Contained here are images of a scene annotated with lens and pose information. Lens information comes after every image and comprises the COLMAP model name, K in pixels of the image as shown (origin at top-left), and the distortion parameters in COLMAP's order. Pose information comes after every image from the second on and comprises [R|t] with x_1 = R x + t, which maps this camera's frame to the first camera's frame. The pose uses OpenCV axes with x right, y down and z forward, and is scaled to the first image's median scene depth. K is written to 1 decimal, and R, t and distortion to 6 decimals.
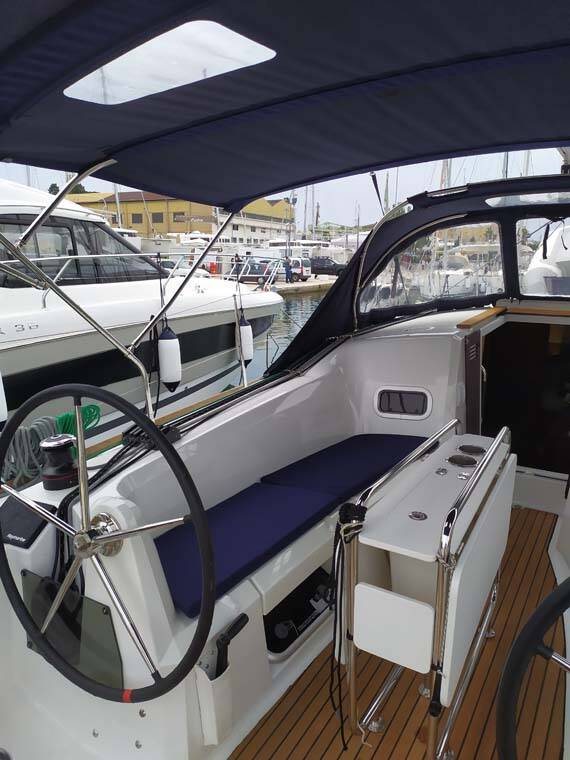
lens RADIAL K [[575.8, 0, 285.0], [0, 575.8, 380.0], [0, 0, 1]] dist [0.069892, -0.002217]
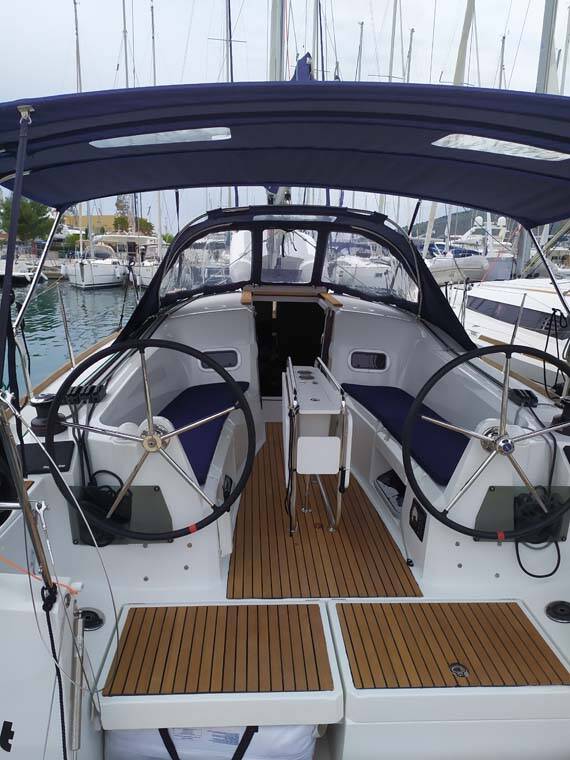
lens RADIAL K [[575.8, 0, 285.0], [0, 575.8, 380.0], [0, 0, 1]] dist [0.069892, -0.002217]
pose [[0.824736, -0.110945, 0.554529, -0.397092], [0.101117, 0.993695, 0.048422, 0.032705], [-0.556405, 0.016137, 0.830754, -0.215362]]
